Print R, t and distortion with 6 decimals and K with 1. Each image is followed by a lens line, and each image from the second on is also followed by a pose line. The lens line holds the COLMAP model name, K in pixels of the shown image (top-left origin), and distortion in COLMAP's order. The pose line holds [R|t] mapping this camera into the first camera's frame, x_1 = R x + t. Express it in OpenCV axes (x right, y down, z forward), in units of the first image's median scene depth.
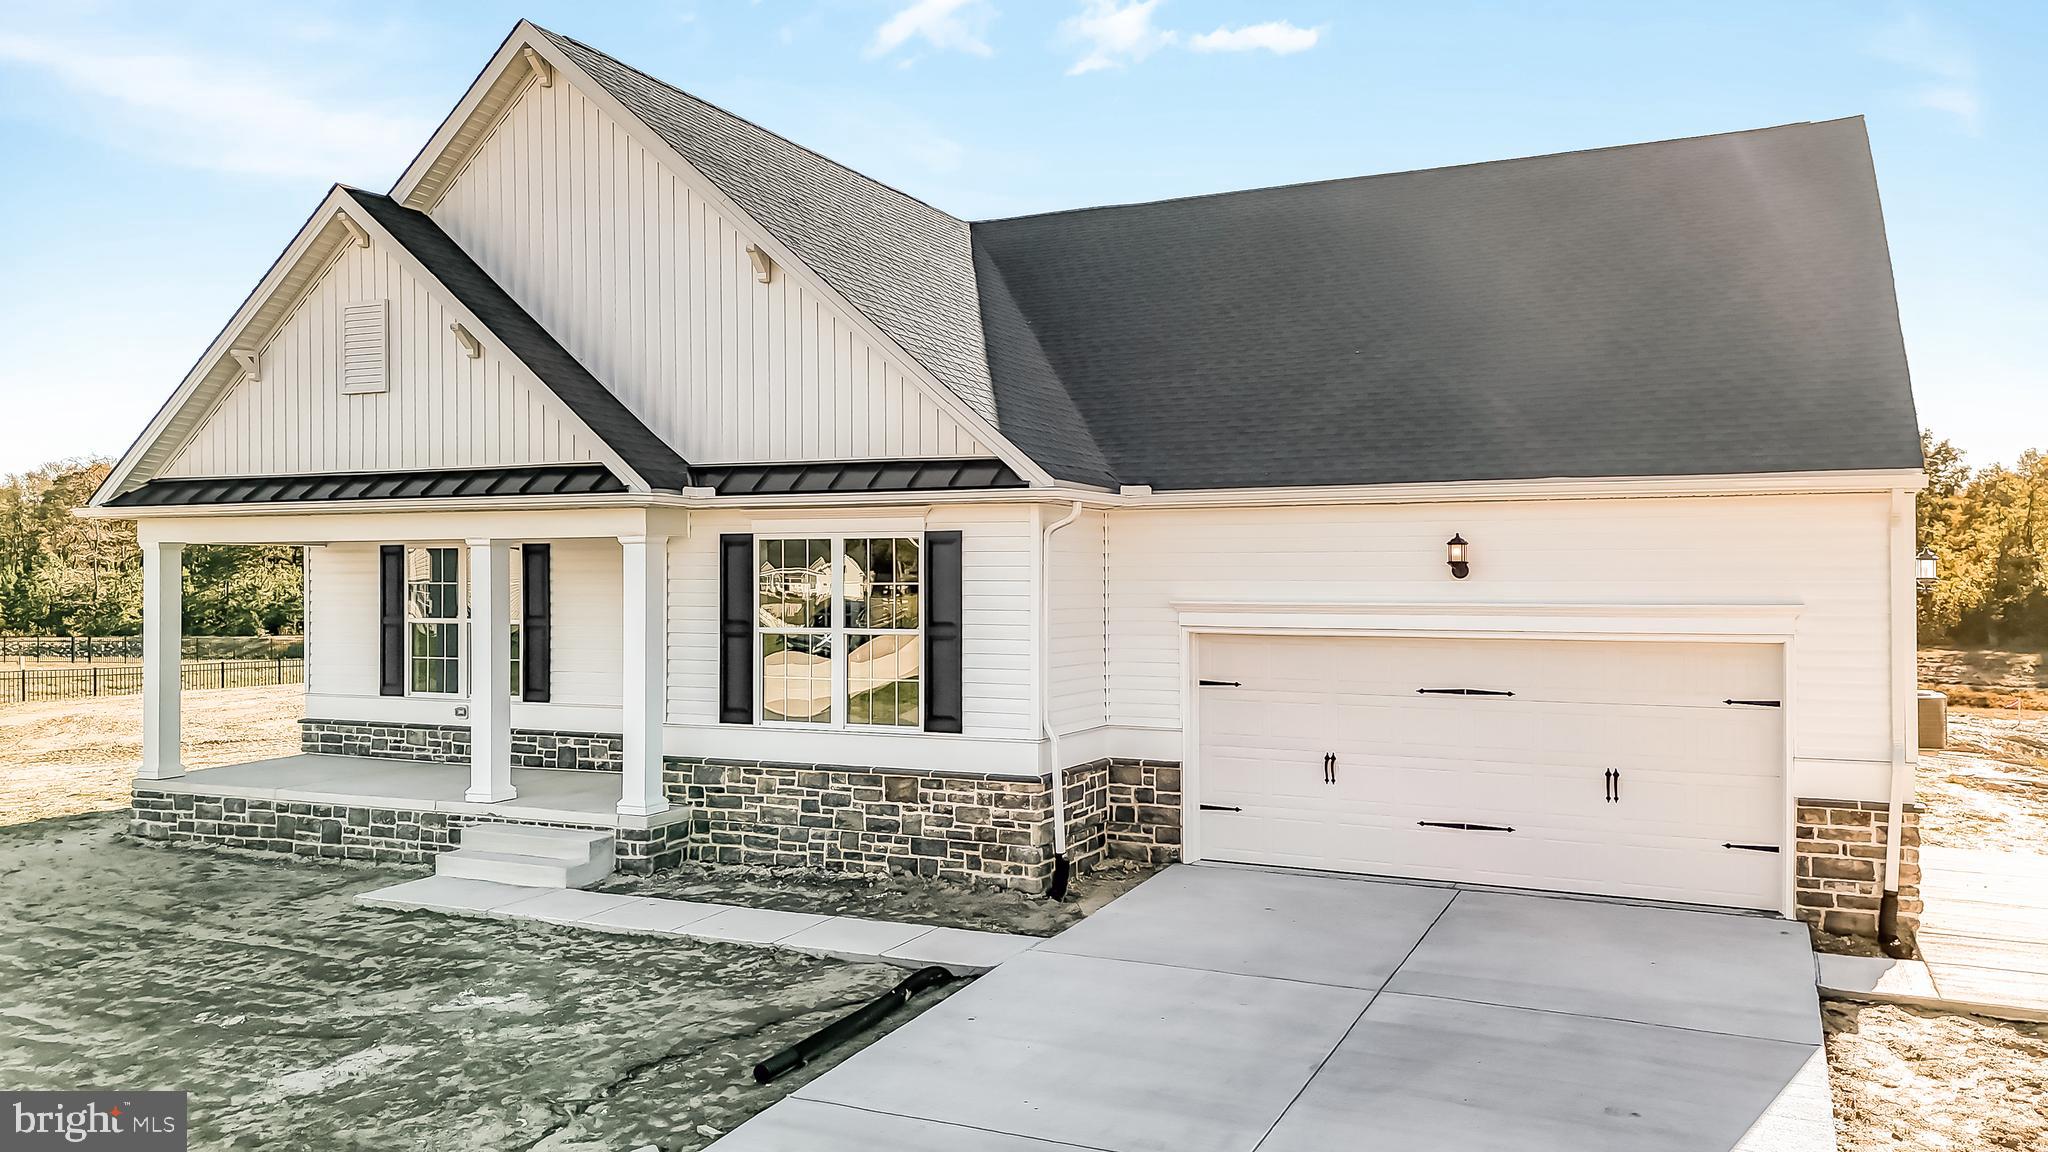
lens RADIAL K [[1544.3, 0, 1030.7], [0, 1544.3, 548.8], [0, 0, 1]] dist [0.072447, -0.064102]
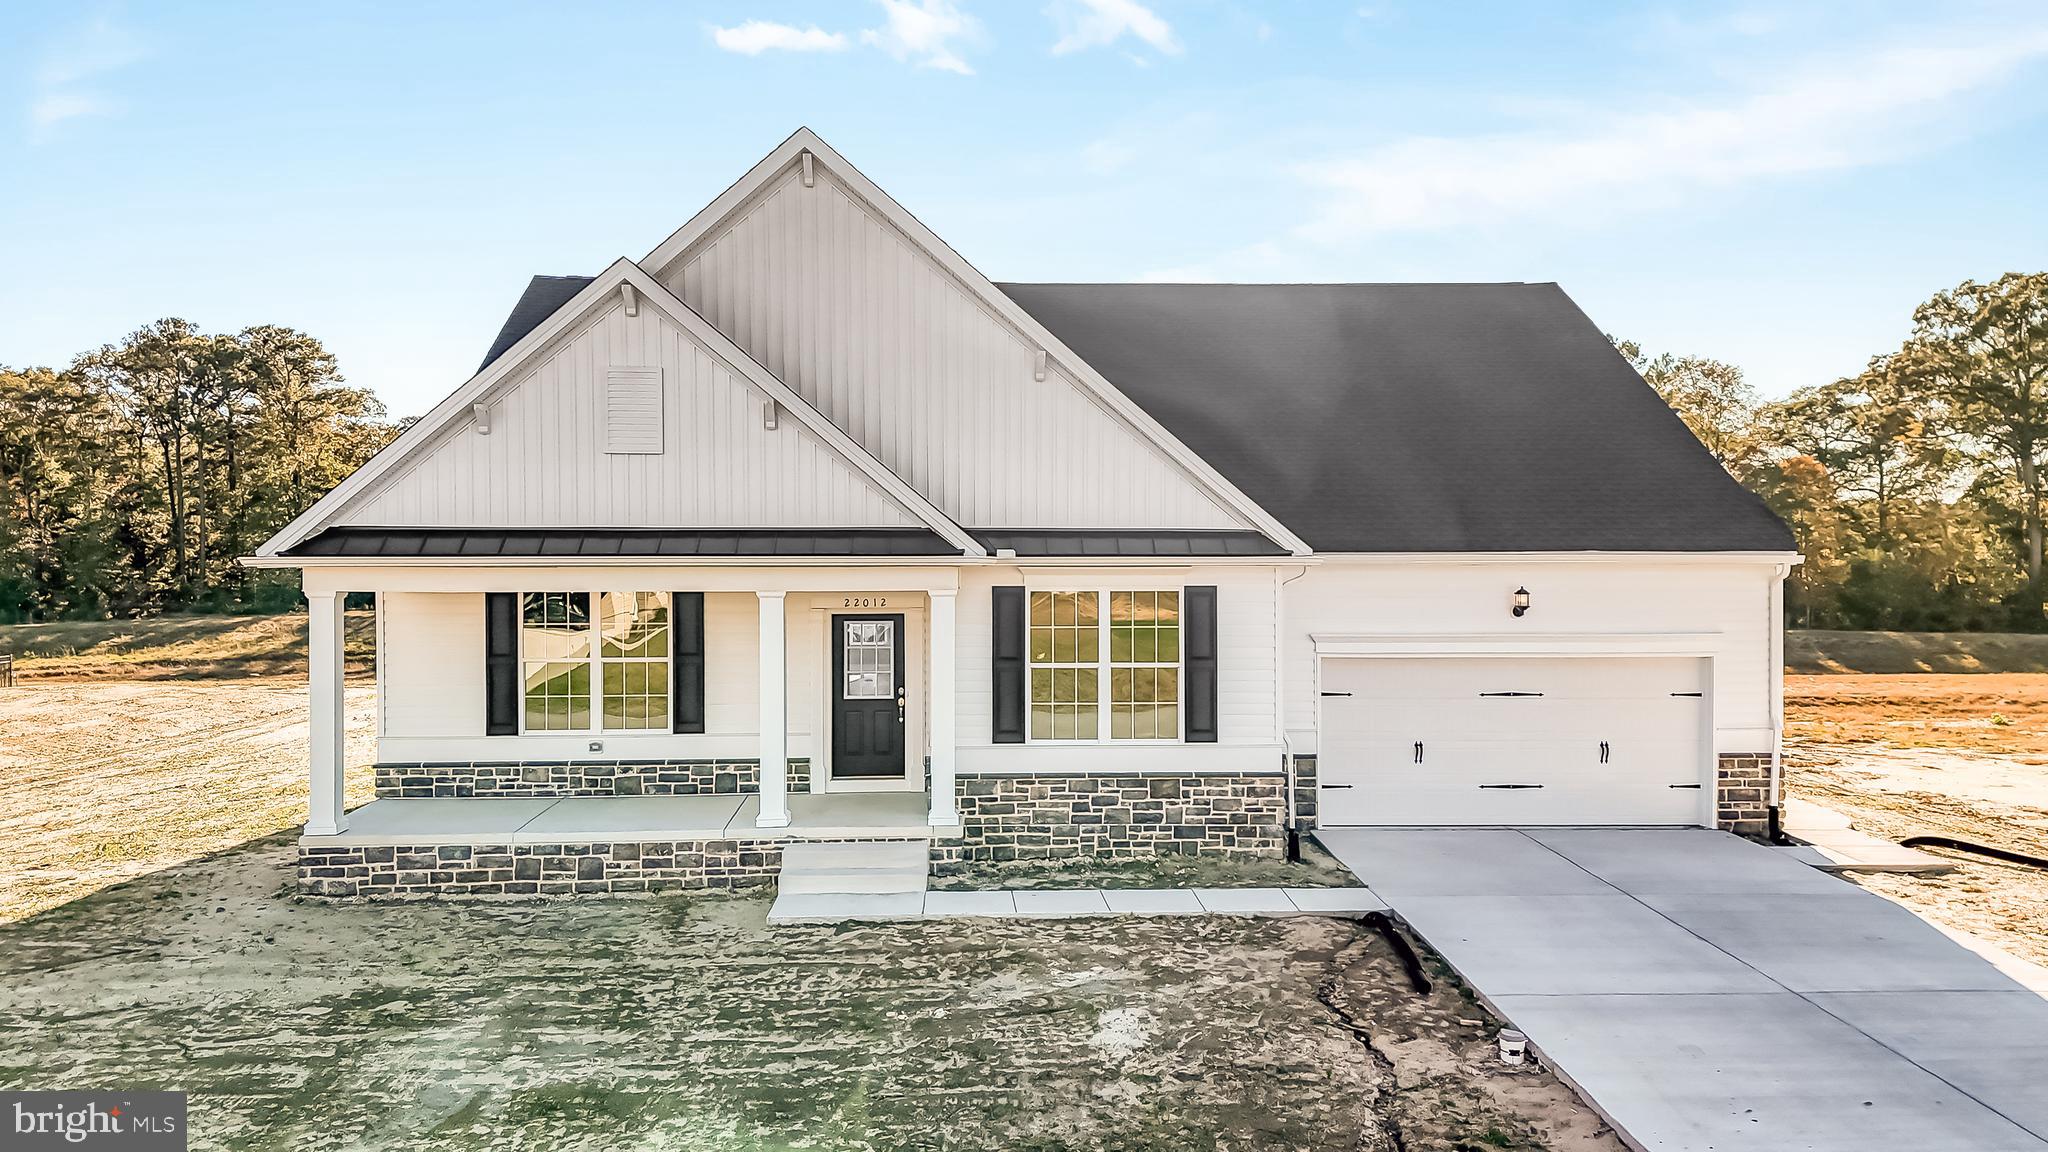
lens RADIAL K [[1538.1, 0, 1028.0], [0, 1538.1, 533.0], [0, 0, 1]] dist [0.070527, -0.061269]
pose [[0.883625, 0.005912, 0.468158, -0.752503], [-0.008175, 0.999963, 0.002801, -0.055502], [-0.468124, -0.006302, 0.883640, -0.064377]]
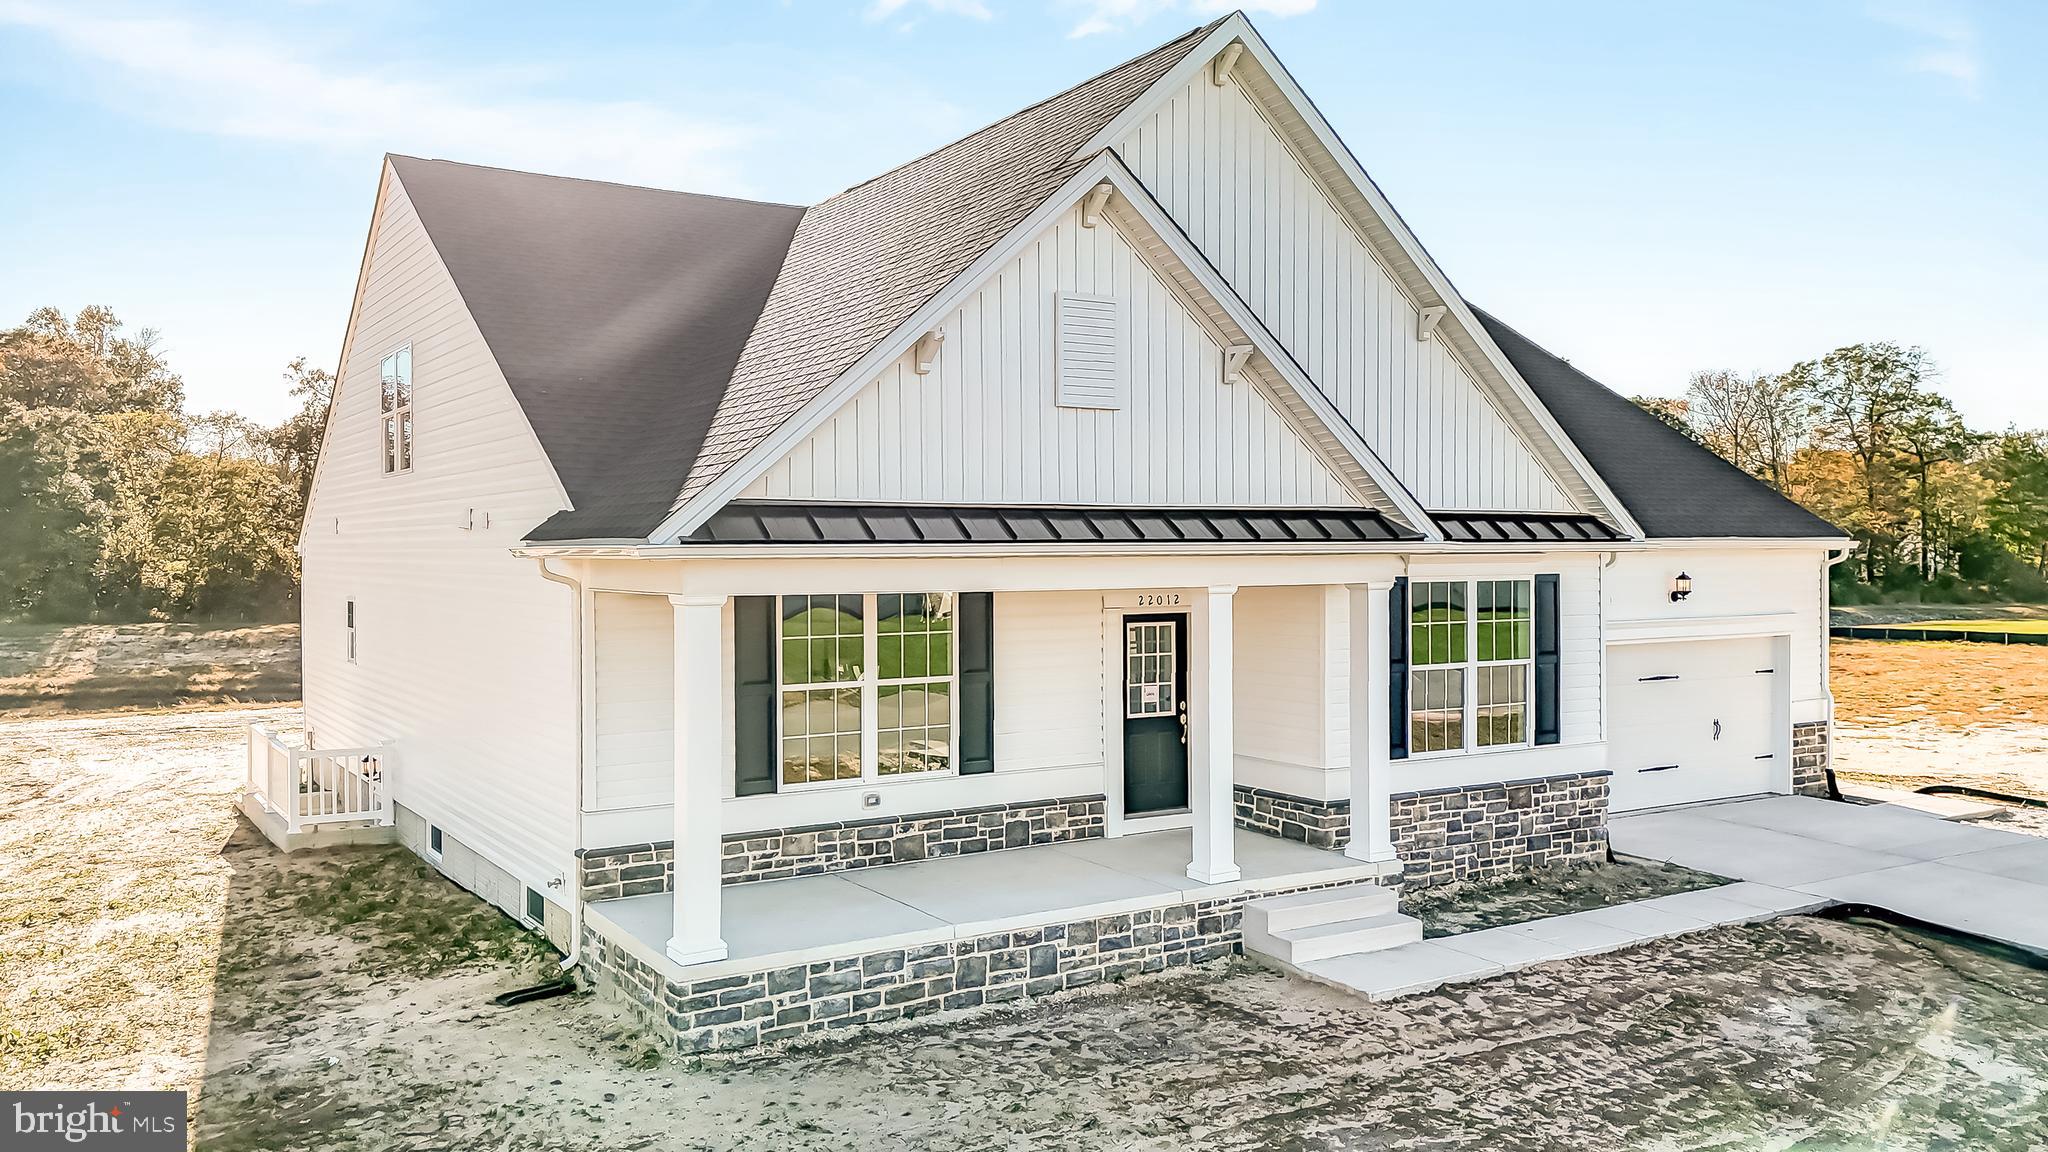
lens RADIAL K [[1604.5, 0, 1037.6], [0, 1604.5, 533.8], [0, 0, 1]] dist [0.115014, -0.166189]
pose [[0.535798, 0.003882, 0.844337, -1.261883], [-0.012920, 0.999910, 0.003602, -0.040528], [-0.844247, -0.012839, 0.535800, 0.634615]]
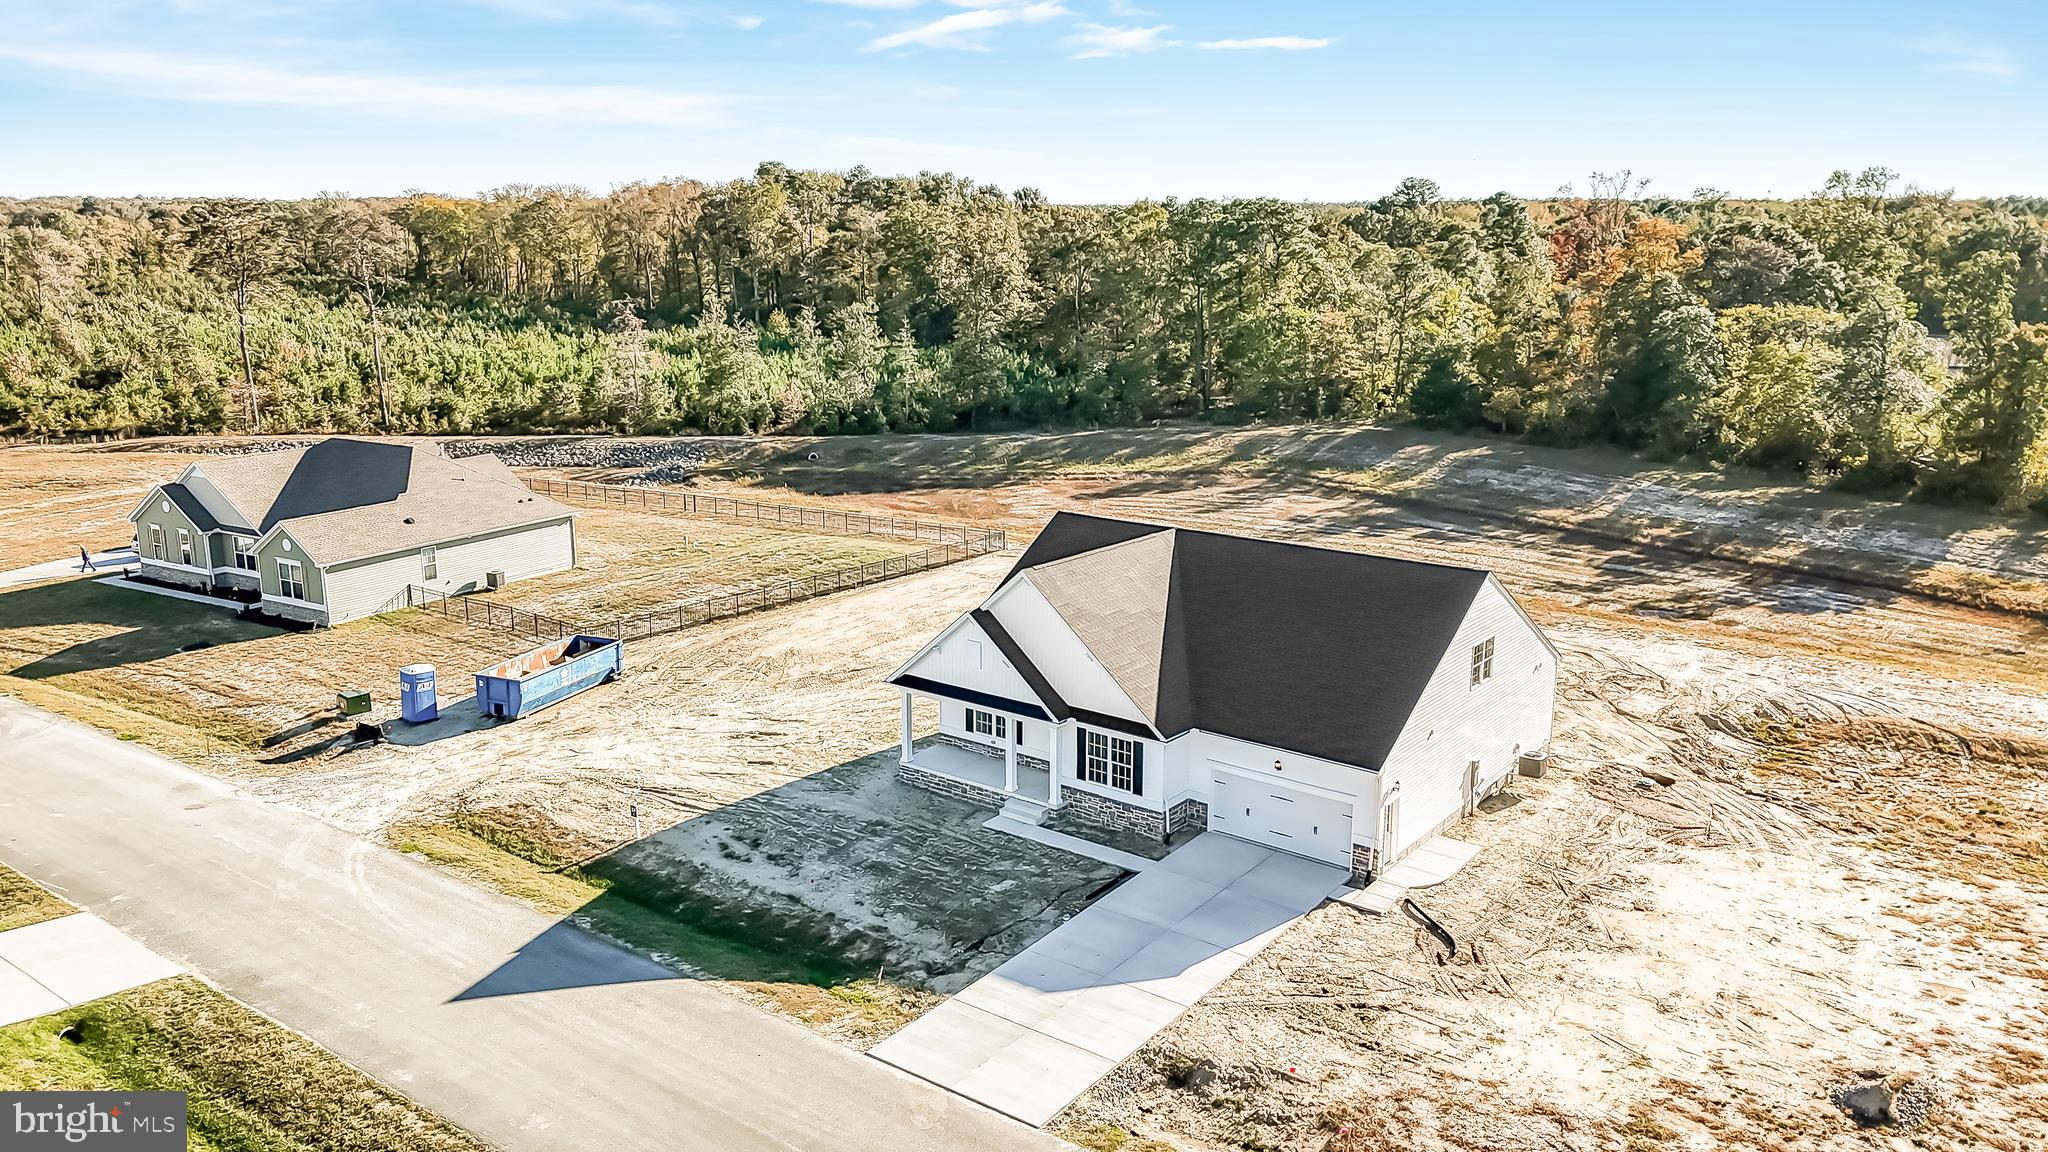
lens RADIAL K [[1544.3, 0, 1030.7], [0, 1544.3, 548.8], [0, 0, 1]] dist [0.072447, -0.064102]
pose [[0.976915, 0.049883, -0.207721, 0.401976], [-0.002027, 0.974476, 0.224483, -1.196131], [0.213617, -0.218880, 0.952082, -2.259961]]
